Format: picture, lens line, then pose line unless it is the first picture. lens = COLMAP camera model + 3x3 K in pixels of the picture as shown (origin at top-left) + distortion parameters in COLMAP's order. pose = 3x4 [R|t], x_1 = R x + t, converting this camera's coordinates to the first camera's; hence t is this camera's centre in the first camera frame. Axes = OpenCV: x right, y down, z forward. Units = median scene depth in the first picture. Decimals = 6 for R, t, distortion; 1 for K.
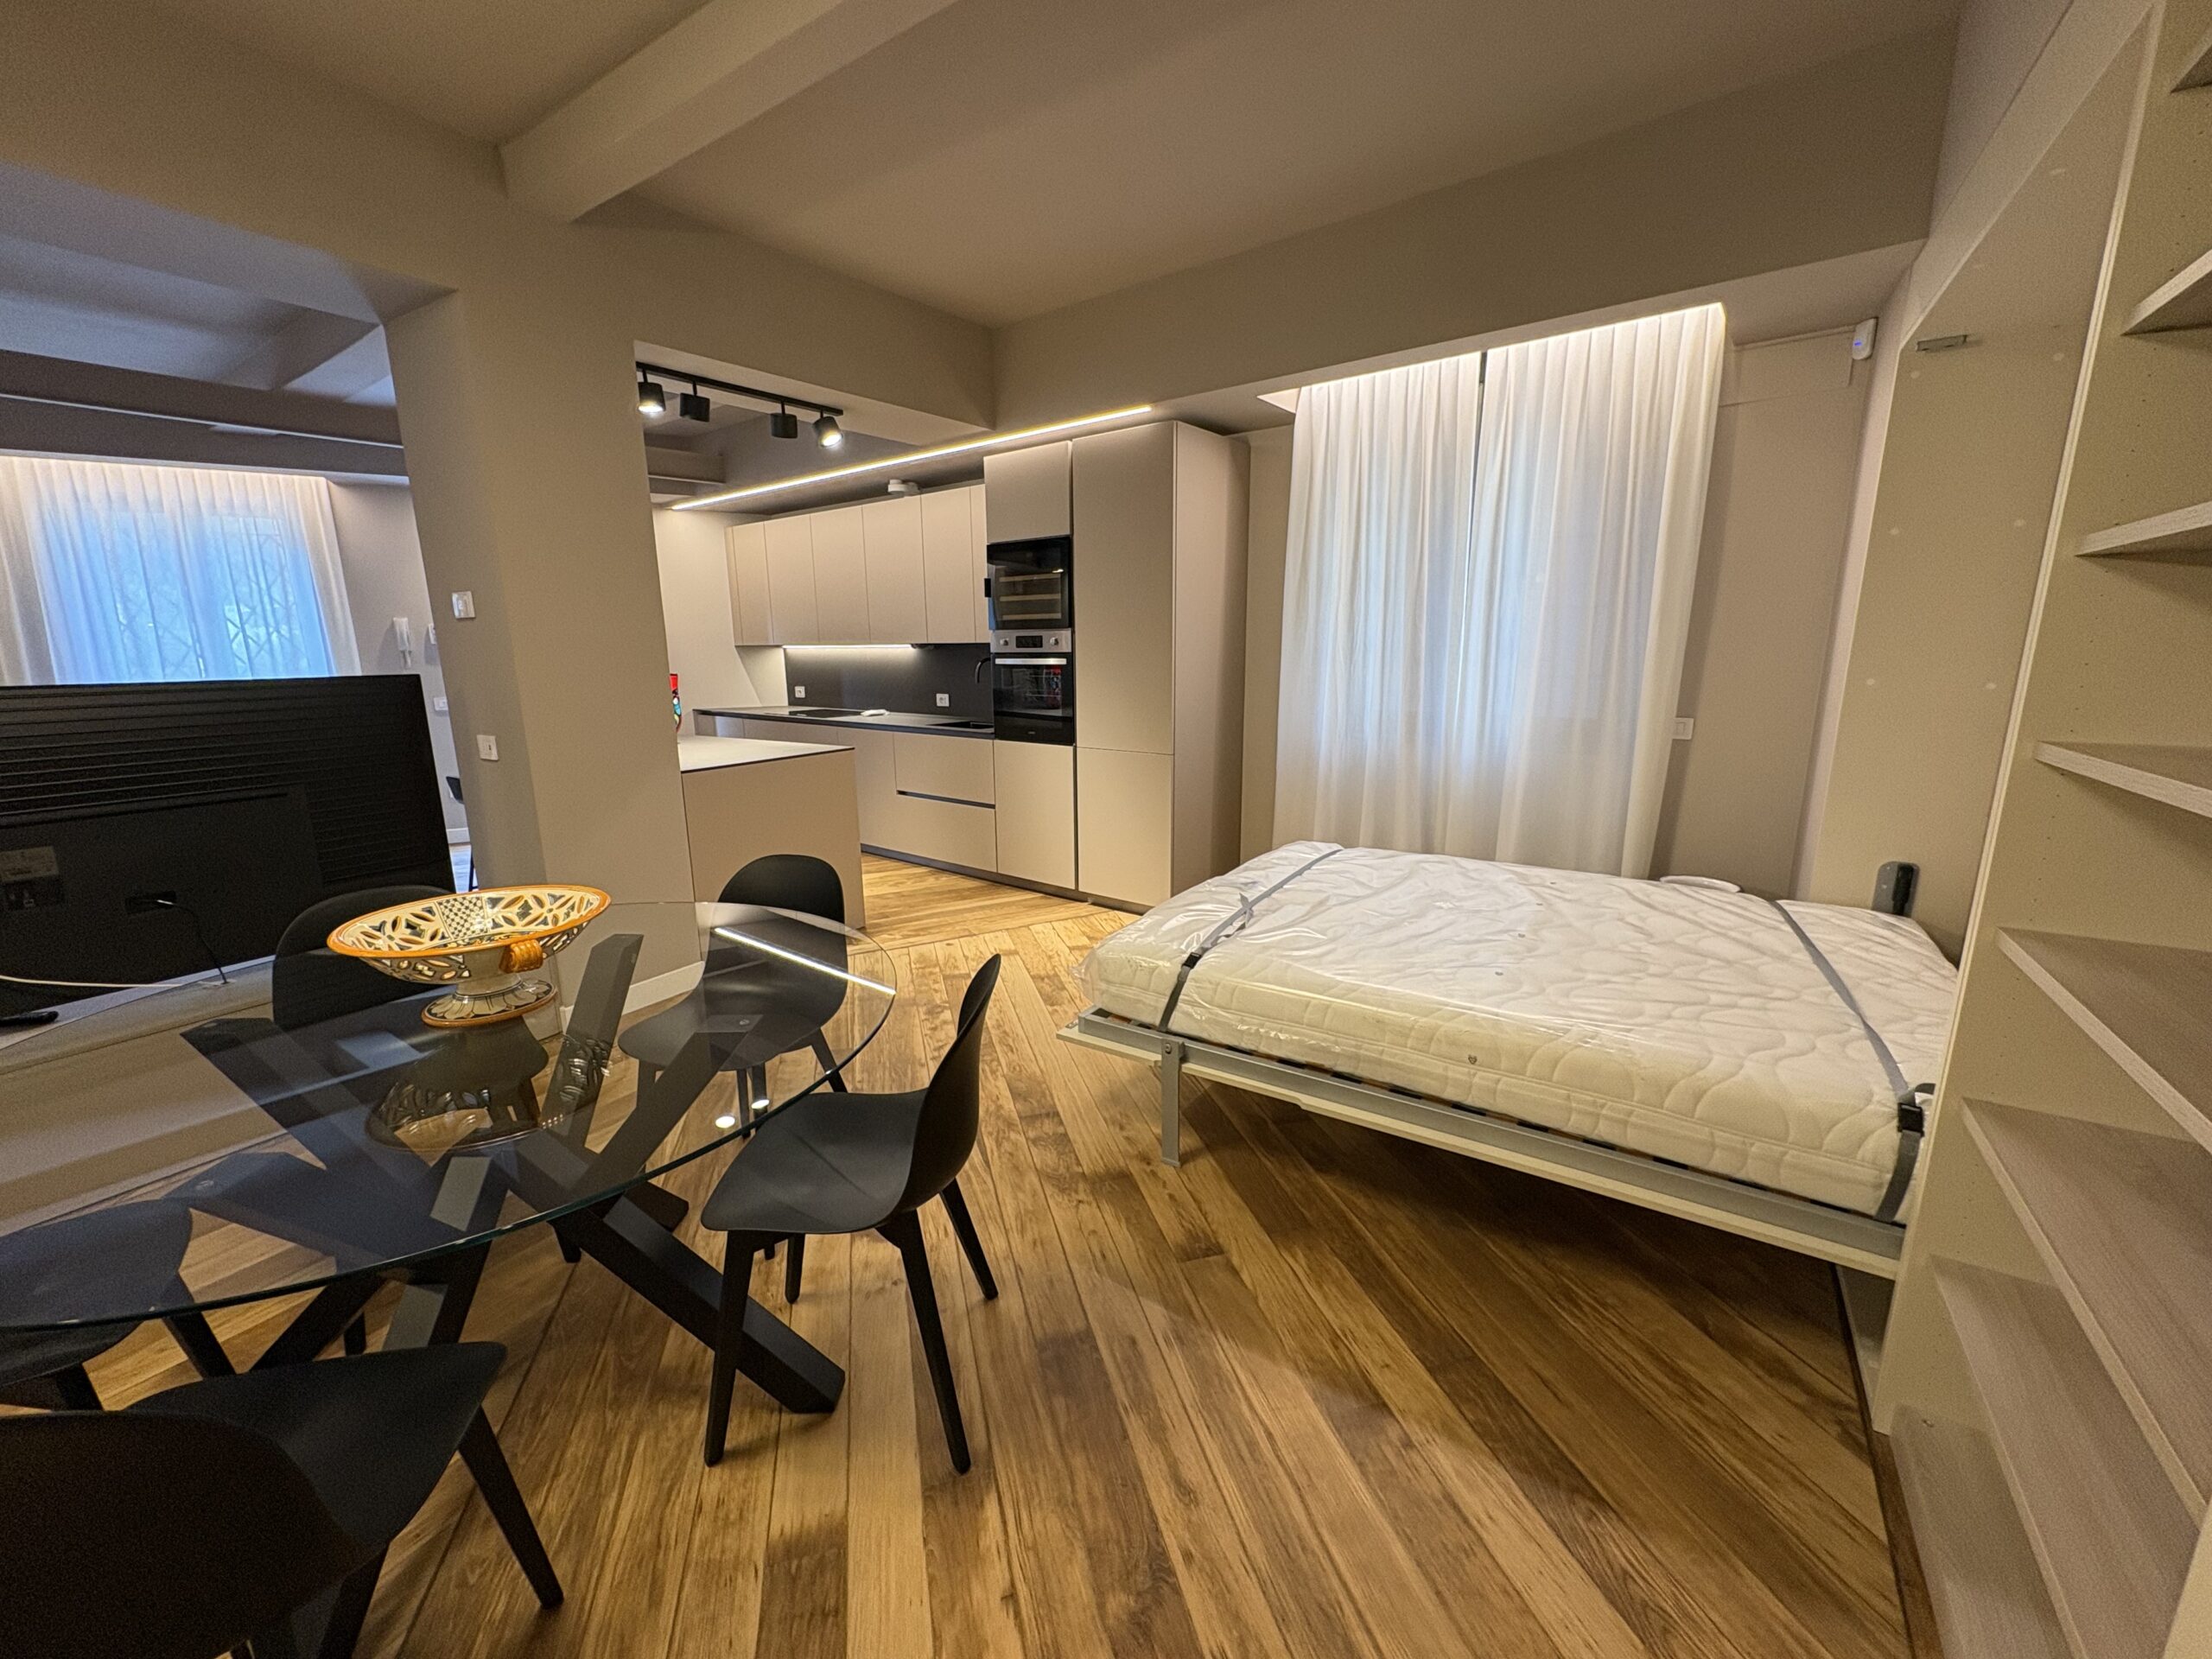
lens RADIAL K [[877.3, 0, 1105.3], [0, 877.3, 828.2], [0, 0, 1]] dist [0.000776, -0.000331]
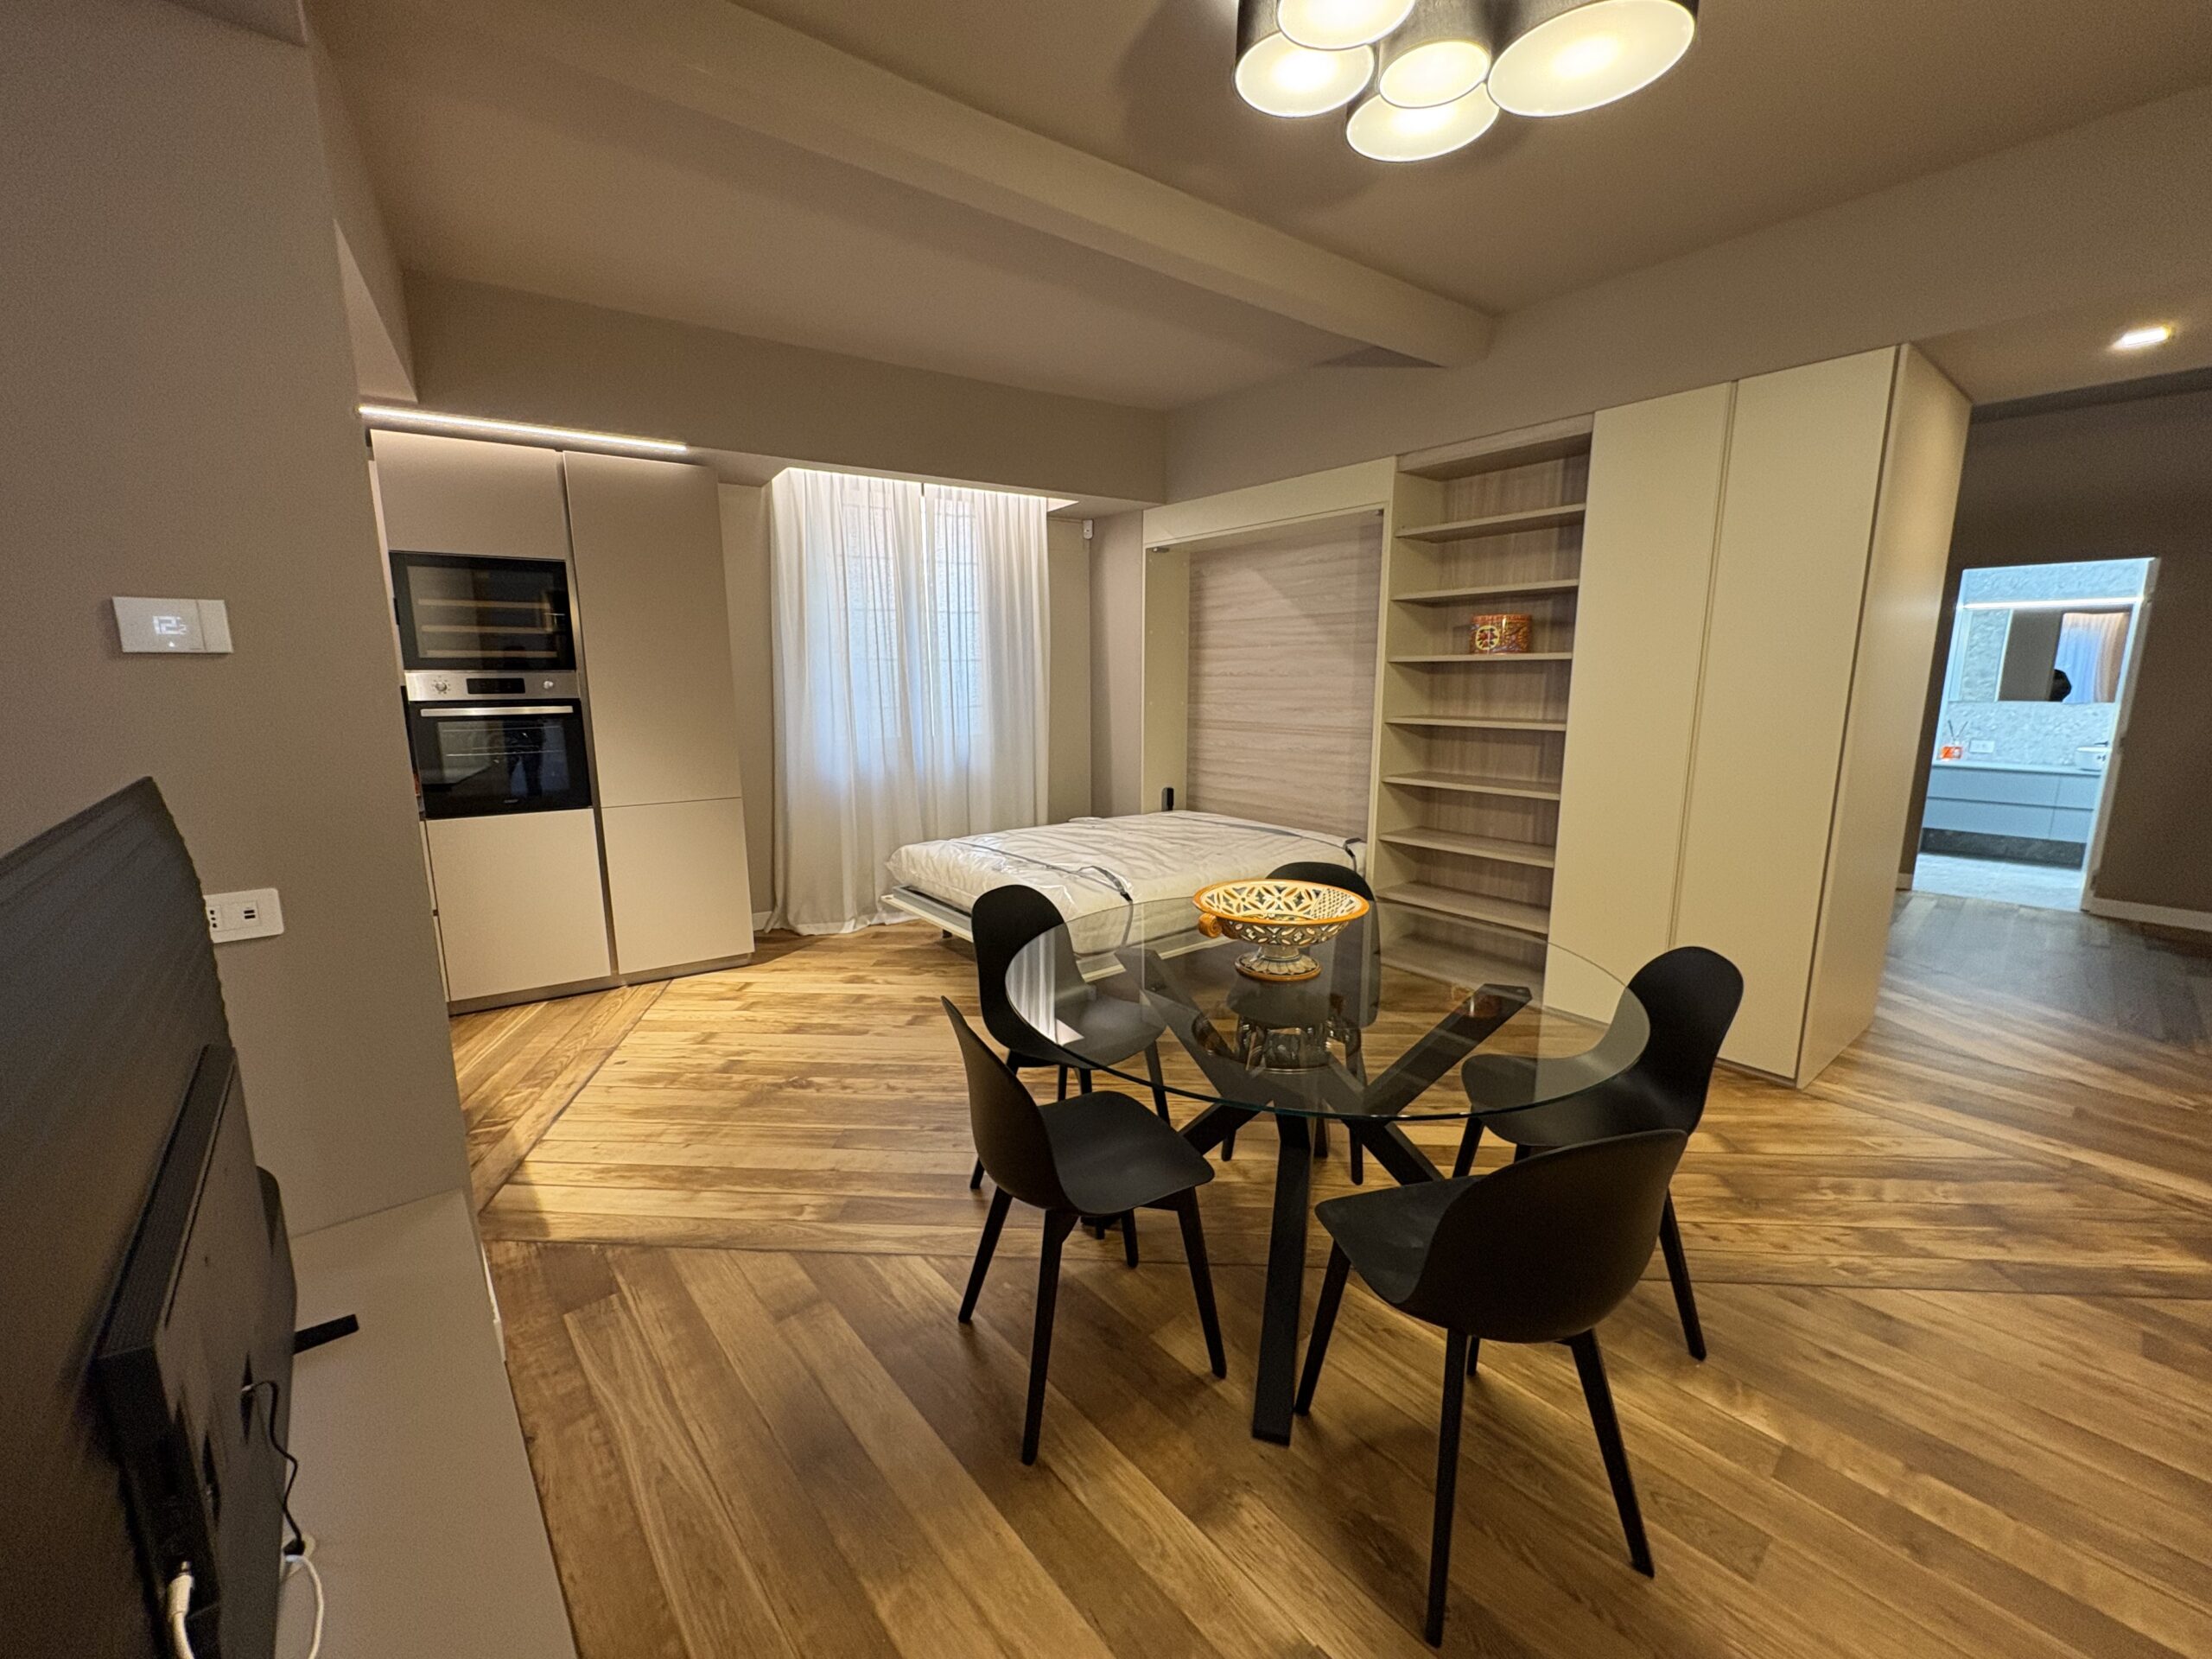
lens RADIAL K [[877.3, 0, 1105.3], [0, 877.3, 825.9], [0, 0, 1]] dist [0.000776, -0.000331]
pose [[0.320187, -0.158671, 0.933972, -0.977773], [0.194504, 0.975882, 0.099111, -0.093819], [-0.927172, 0.149927, 0.343327, 0.369487]]
